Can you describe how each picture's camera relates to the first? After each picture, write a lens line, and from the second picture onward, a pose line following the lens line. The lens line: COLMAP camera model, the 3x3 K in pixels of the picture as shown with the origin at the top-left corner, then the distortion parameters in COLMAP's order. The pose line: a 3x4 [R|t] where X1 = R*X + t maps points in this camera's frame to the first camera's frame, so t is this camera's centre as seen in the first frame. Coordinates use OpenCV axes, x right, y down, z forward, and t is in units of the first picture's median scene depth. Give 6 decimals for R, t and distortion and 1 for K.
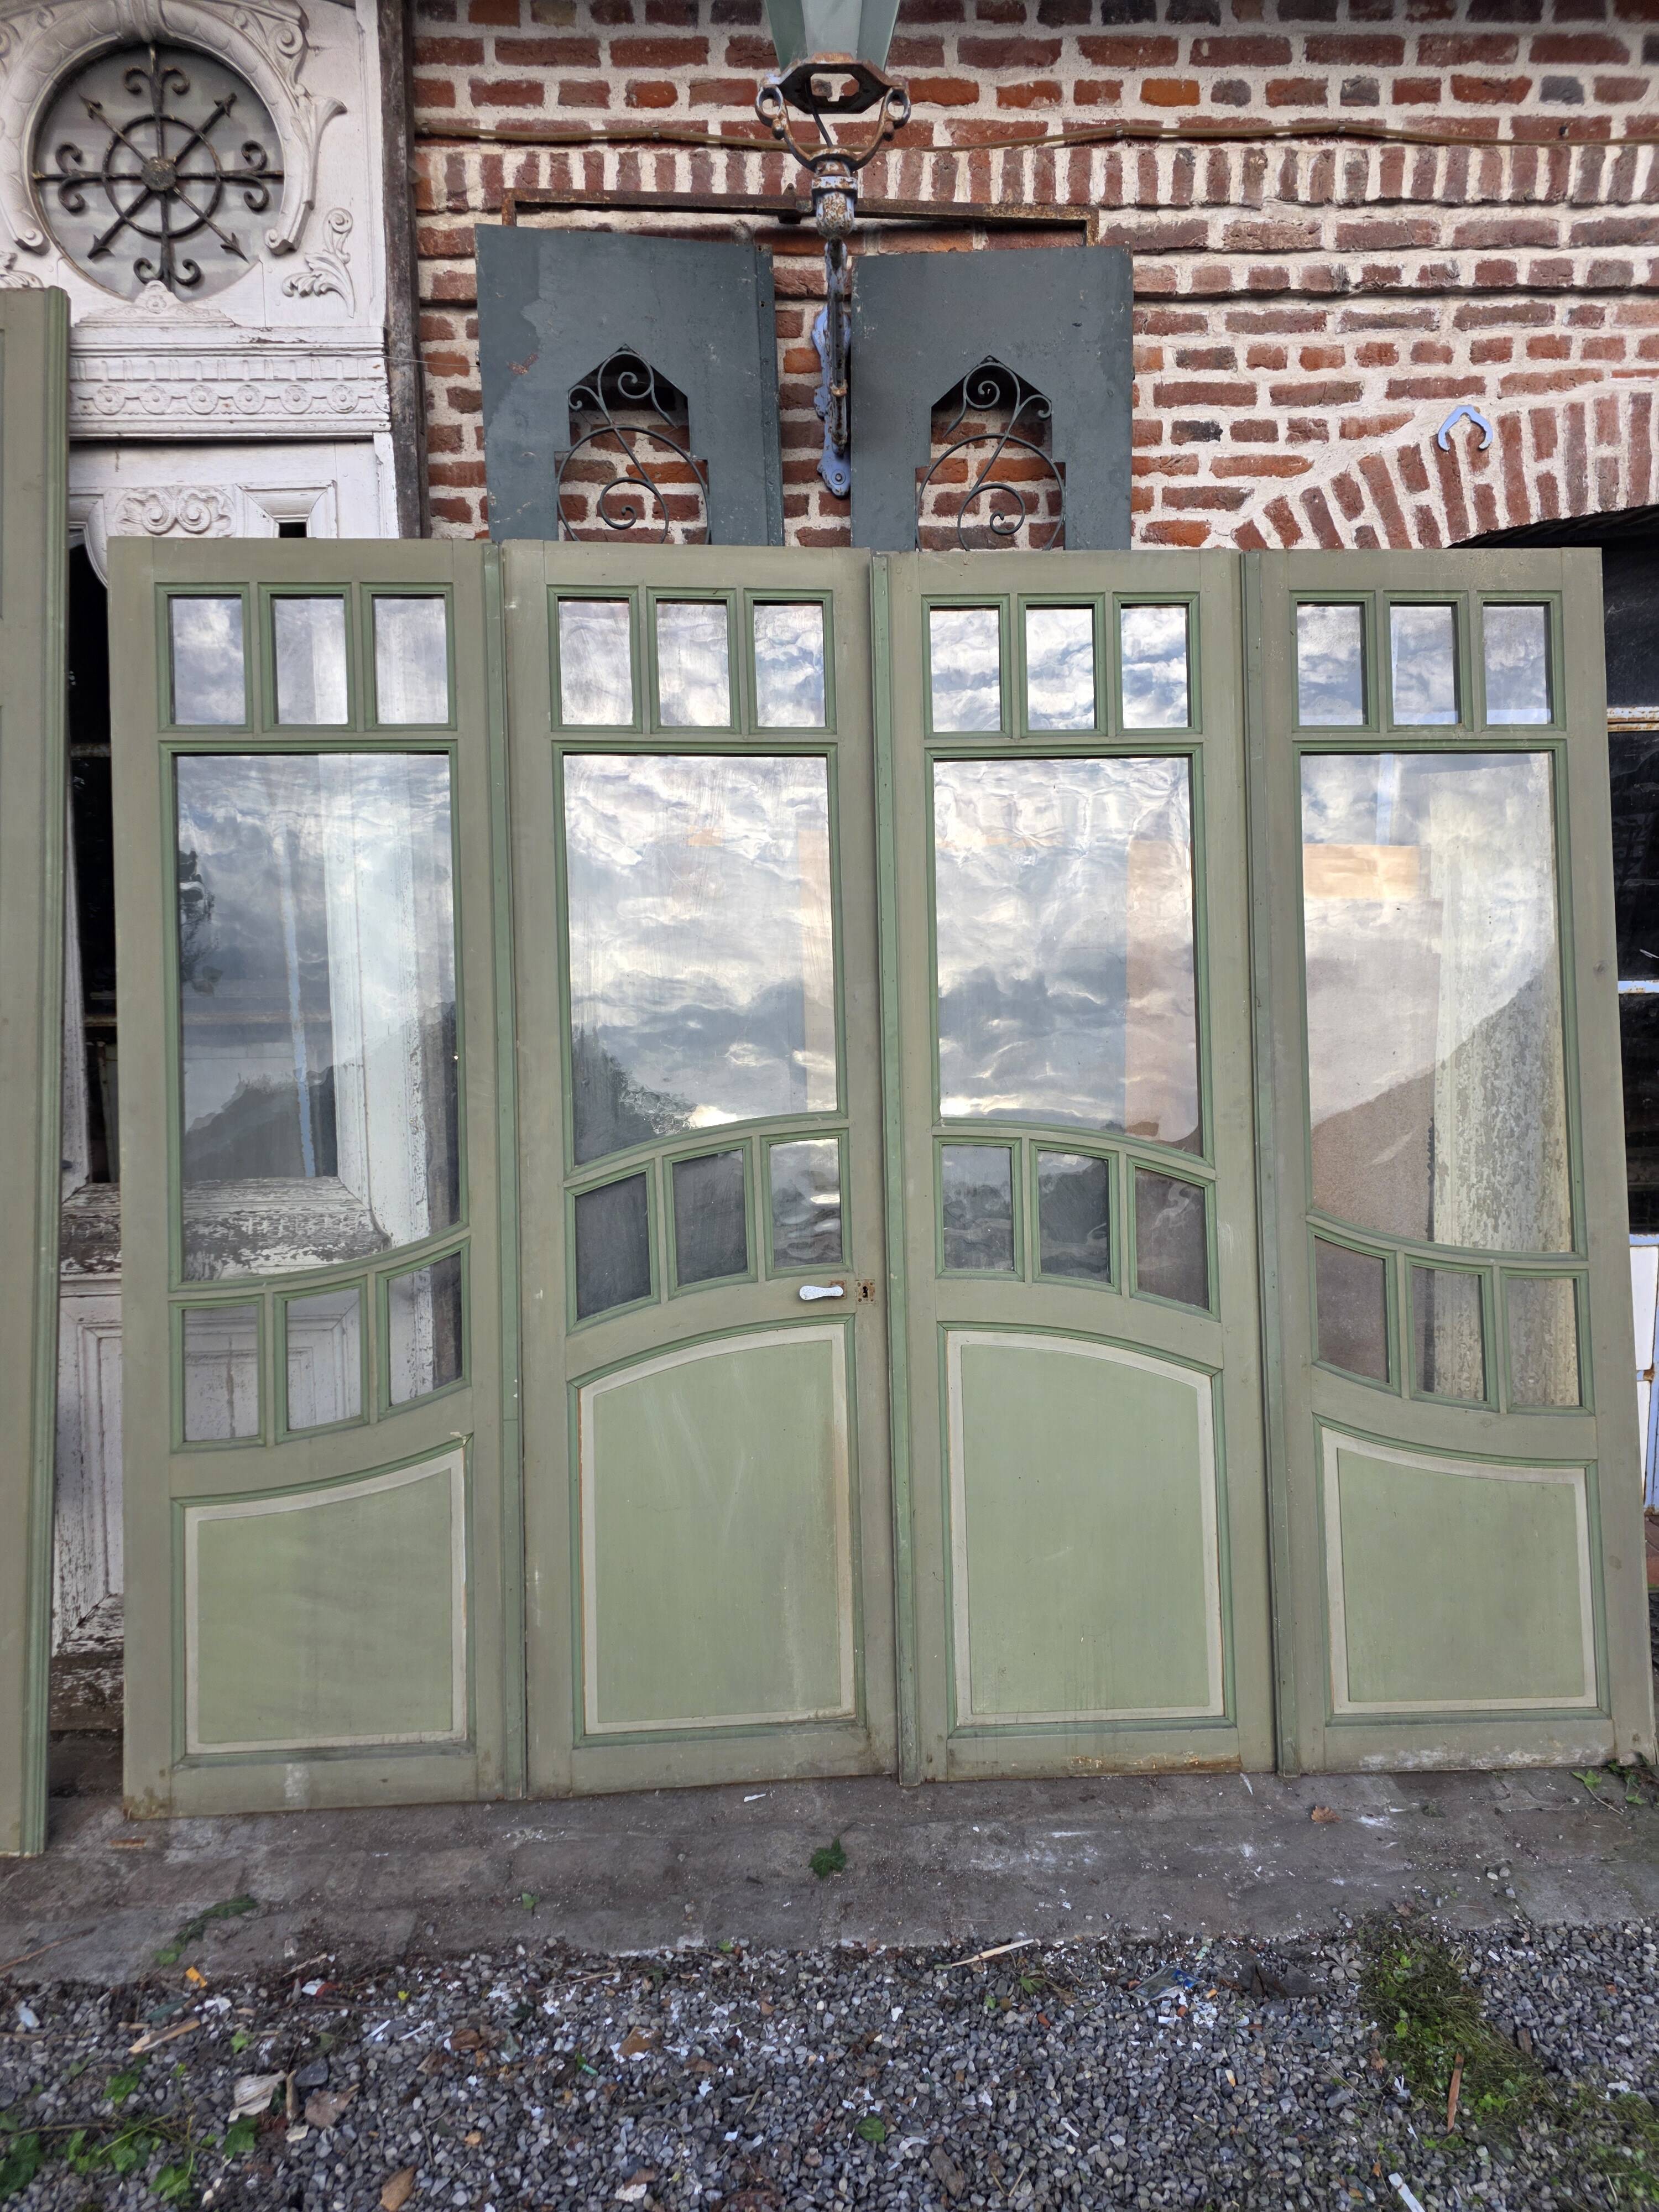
lens RADIAL K [[1480.9, 0, 854.4], [0, 1480.9, 1120.4], [0, 0, 1]] dist [0.046105, -0.029125]
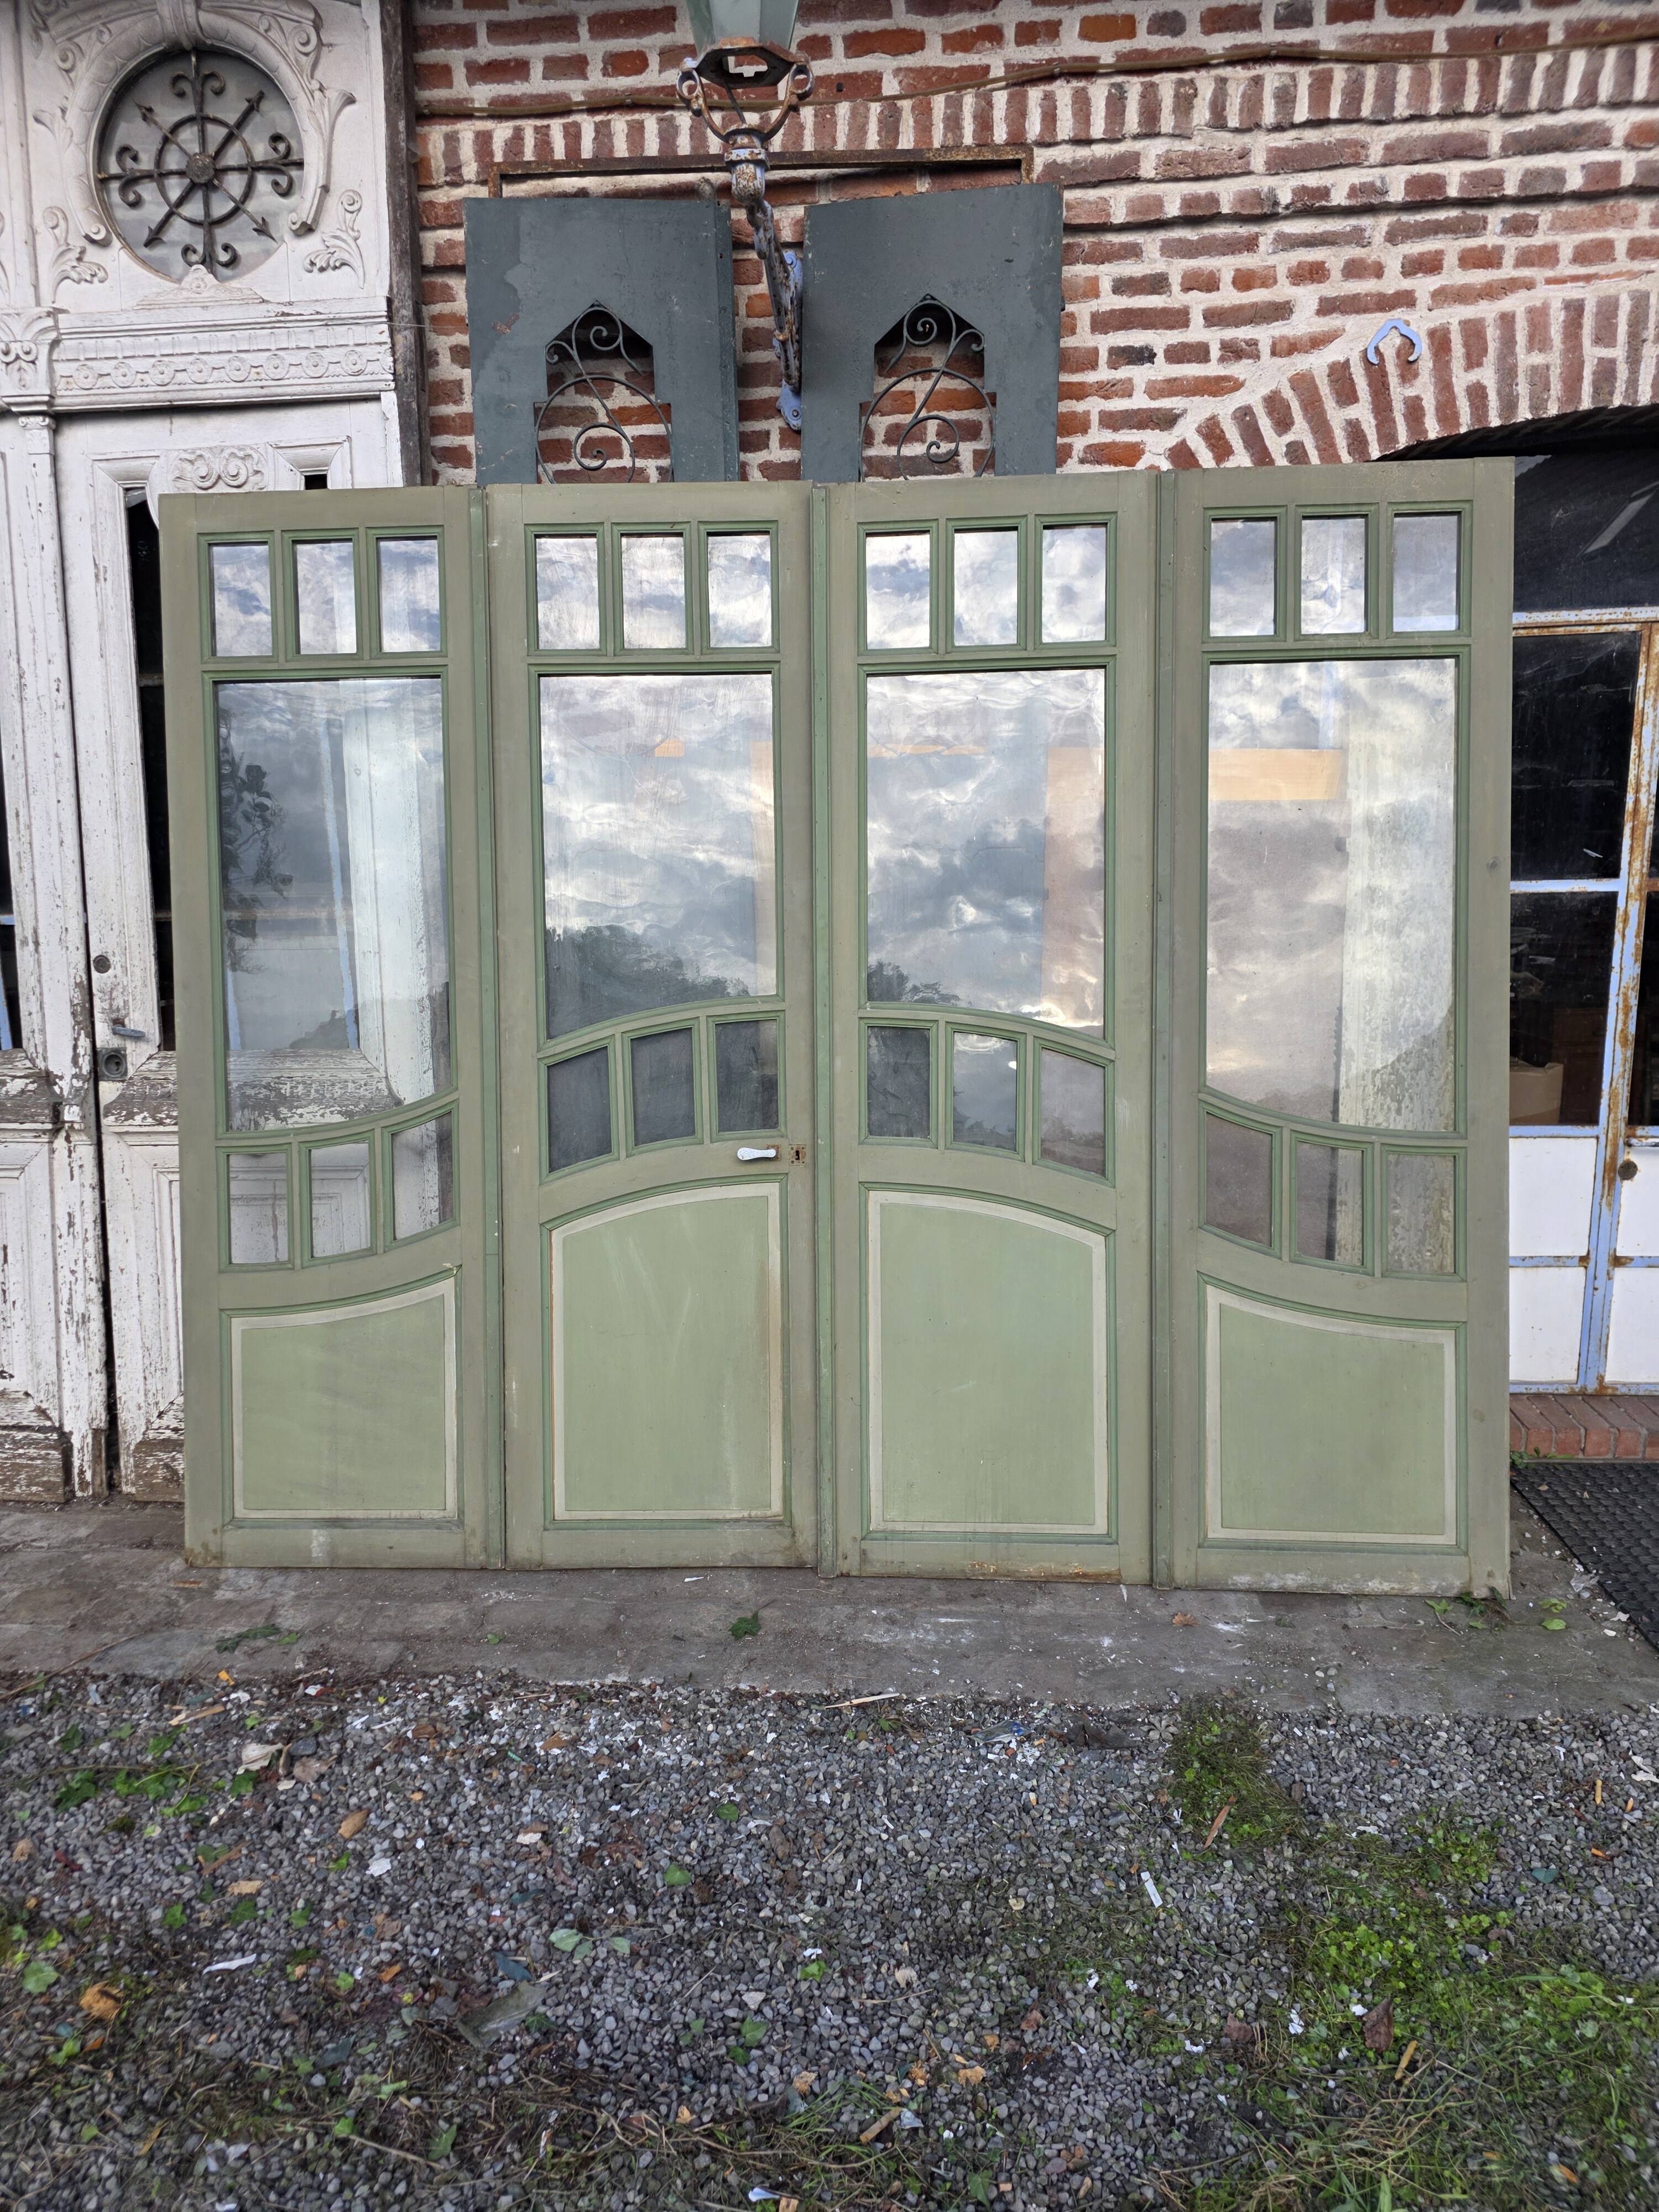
lens RADIAL K [[1480.9, 0, 811.0], [0, 1480.9, 1125.6], [0, 0, 1]] dist [0.046105, -0.029125]
pose [[0.992493, 0.019205, -0.120782, 0.147738], [-0.012107, 0.998171, 0.059226, 0.025428], [0.121698, -0.057319, 0.990911, -0.117033]]
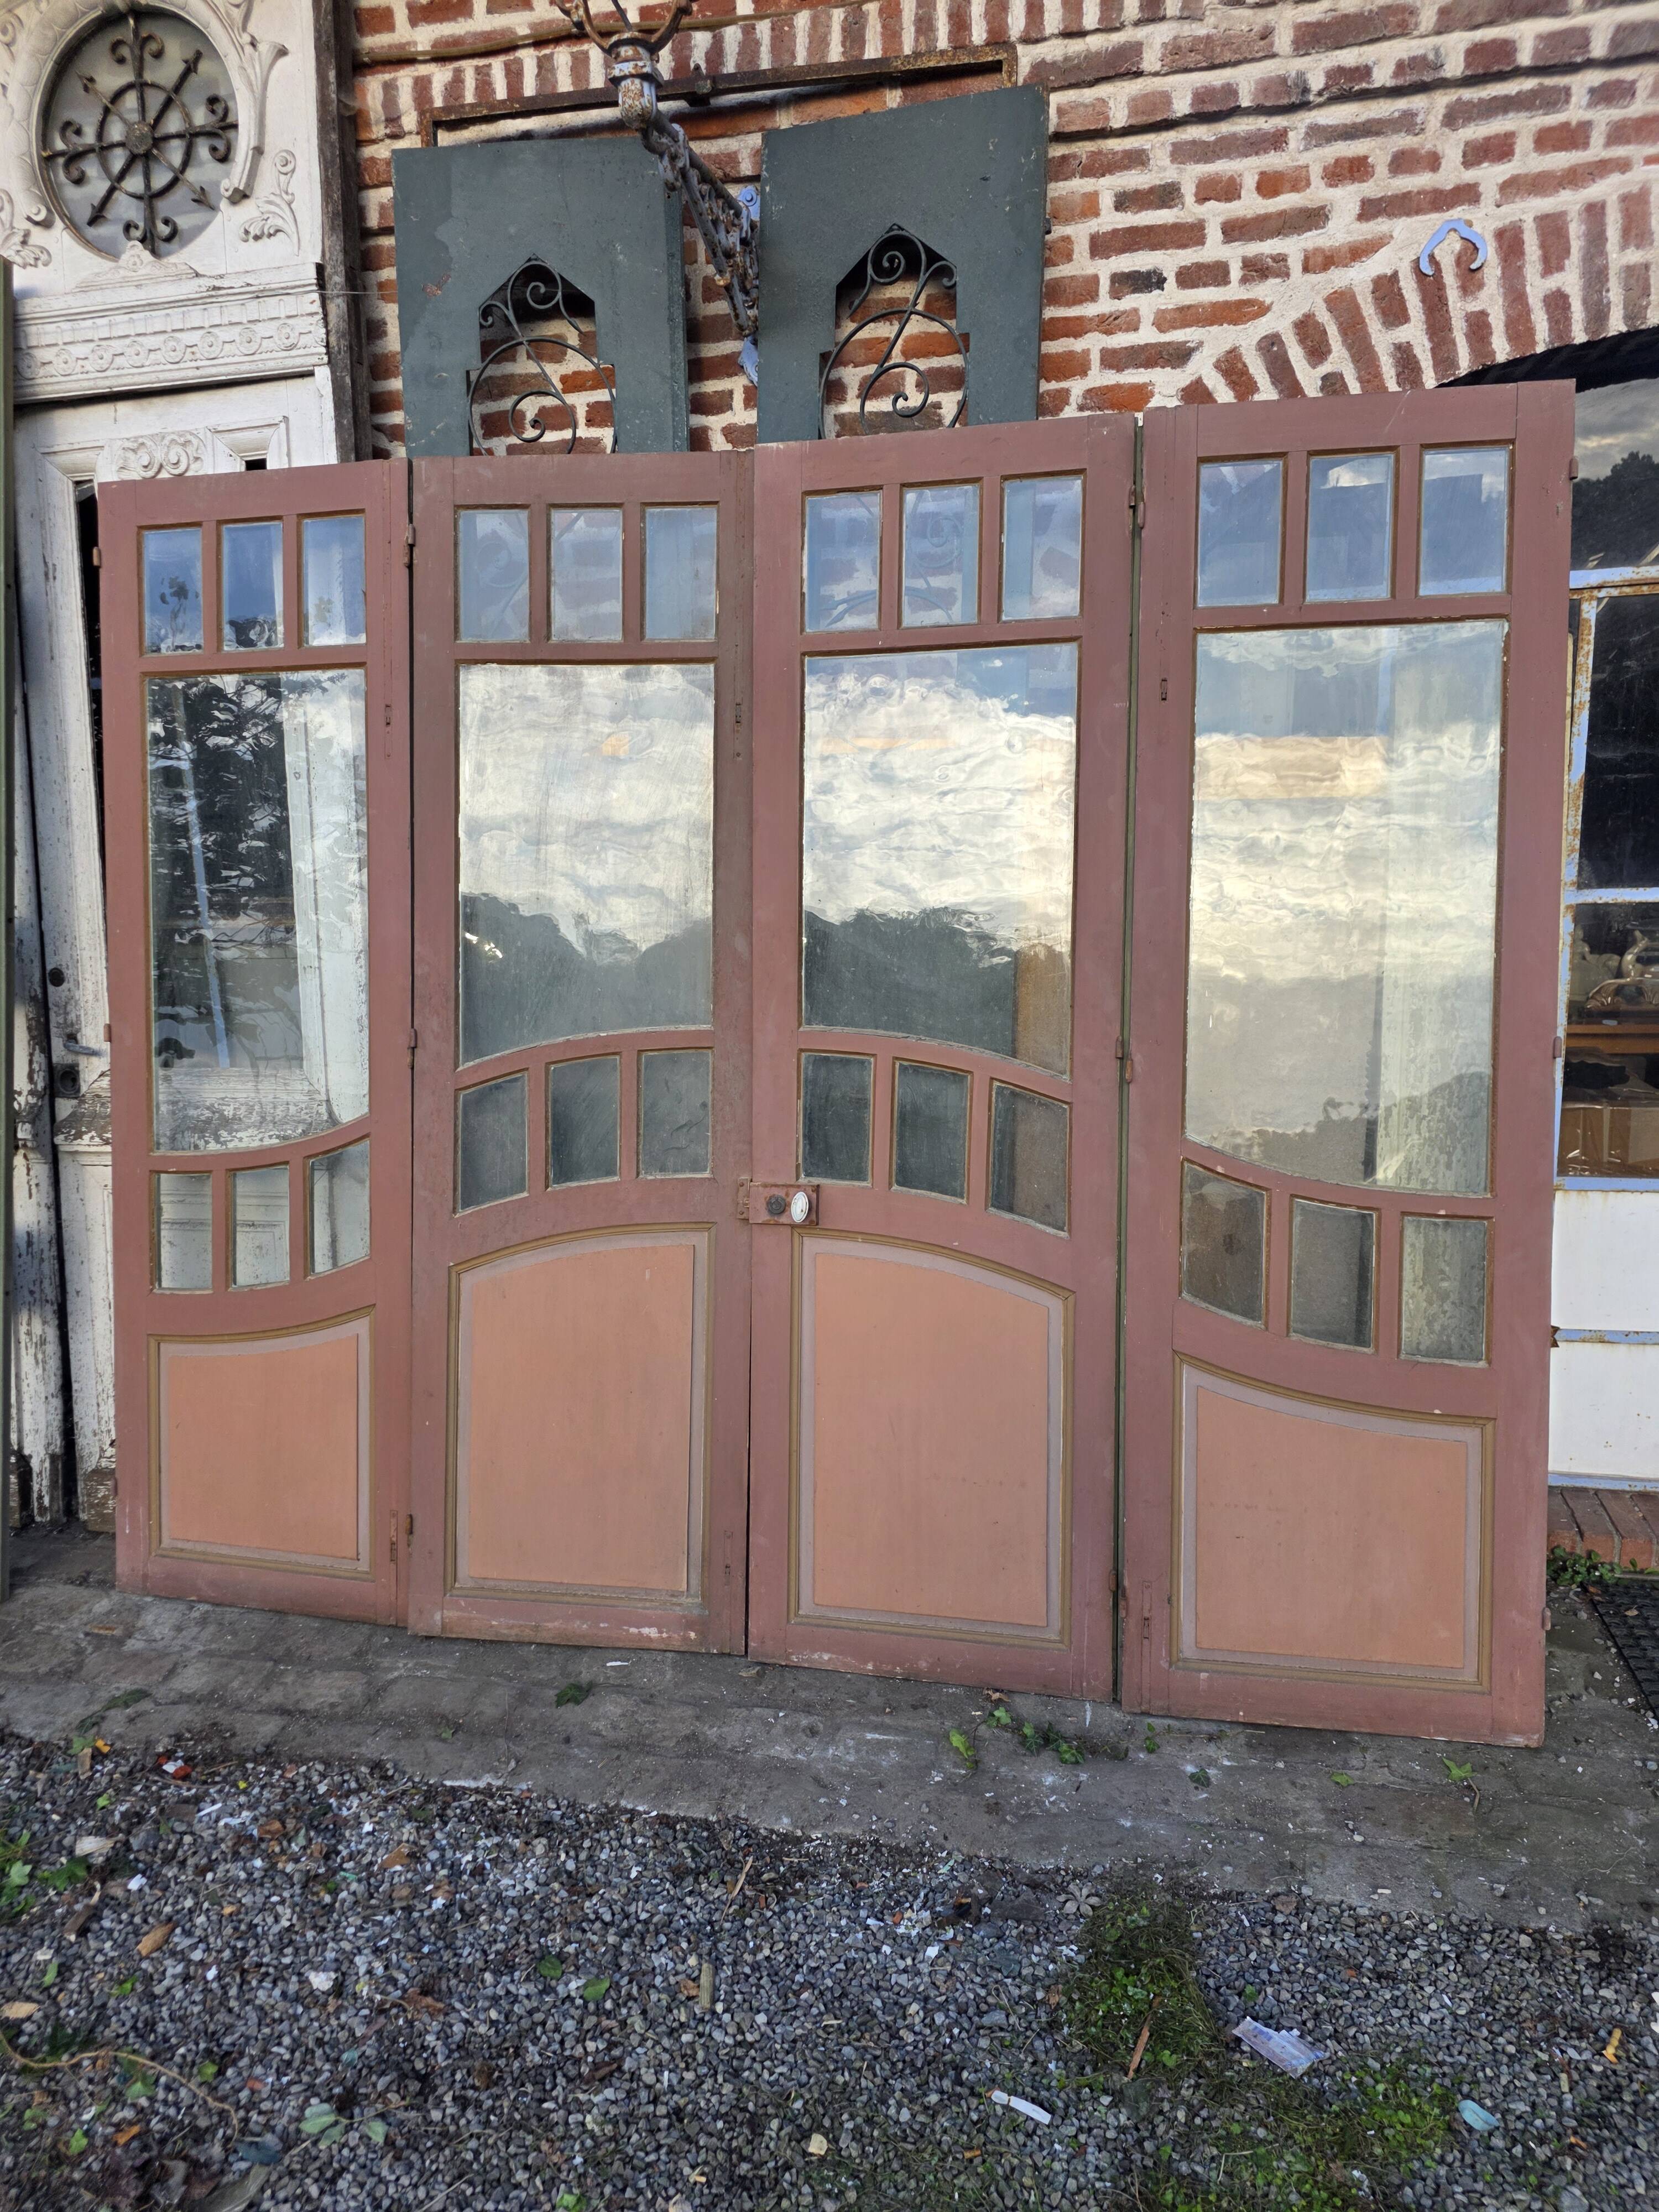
lens RADIAL K [[1480.9, 0, 812.8], [0, 1480.9, 1122.6], [0, 0, 1]] dist [0.046105, -0.029125]
pose [[0.966003, 0.039945, -0.255427, 0.303973], [-0.021970, 0.997101, 0.072843, -0.010971], [0.257596, -0.064755, 0.964080, 0.032854]]
